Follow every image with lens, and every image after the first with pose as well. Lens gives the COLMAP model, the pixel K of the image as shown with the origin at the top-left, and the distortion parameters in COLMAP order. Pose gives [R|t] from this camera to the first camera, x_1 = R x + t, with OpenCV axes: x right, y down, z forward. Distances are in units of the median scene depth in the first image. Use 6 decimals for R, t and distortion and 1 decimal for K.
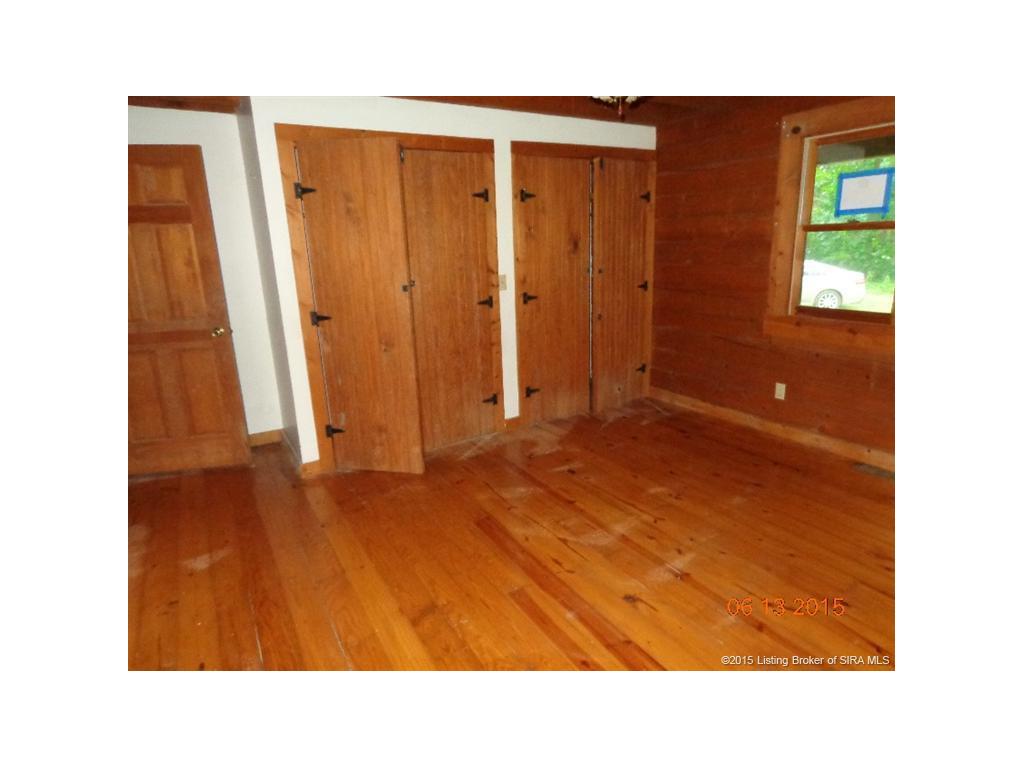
lens RADIAL K [[539.5, 0, 521.7], [0, 539.5, 381.9], [0, 0, 1]] dist [0.004433, 0.006895]
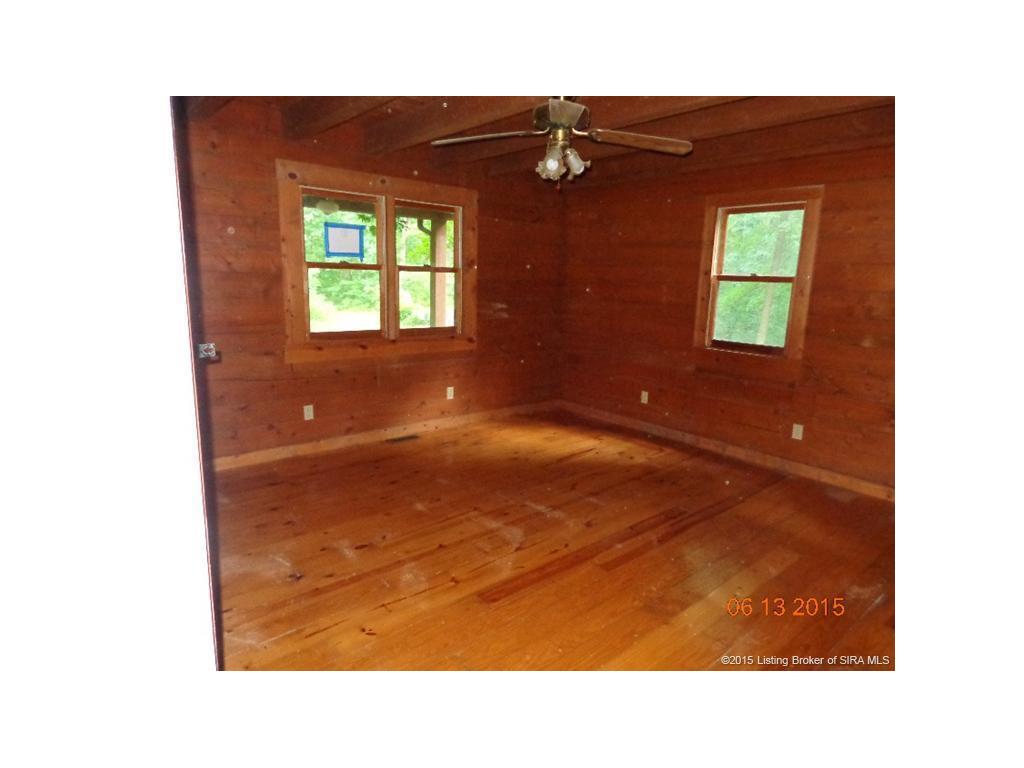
lens RADIAL K [[539.5, 0, 508.9], [0, 539.5, 381.6], [0, 0, 1]] dist [0.004433, 0.006895]
pose [[-0.151382, -0.167472, 0.974185, -0.765654], [0.224341, 0.954004, 0.198864, -0.205155], [-0.962681, 0.248654, -0.106848, 0.879182]]
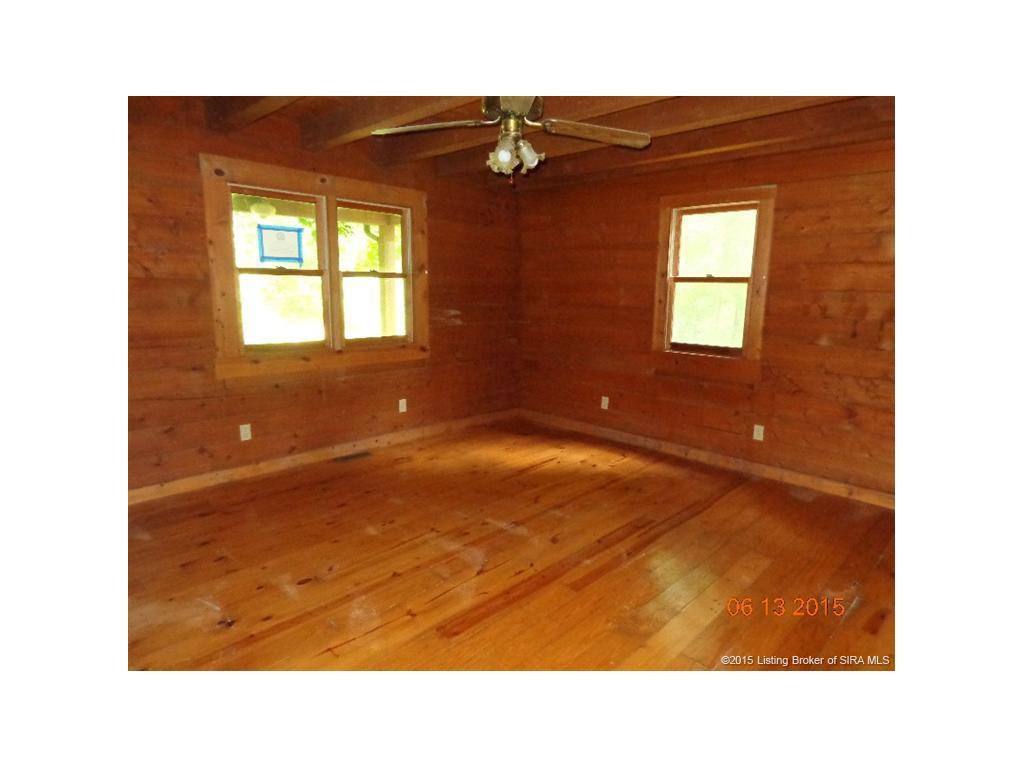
lens RADIAL K [[539.5, 0, 517.1], [0, 539.5, 382.5], [0, 0, 1]] dist [0.004433, 0.006895]
pose [[-0.247962, -0.146967, 0.957557, -0.704454], [0.234446, 0.949942, 0.206509, -0.192230], [-0.939973, 0.275702, -0.201094, 0.870981]]
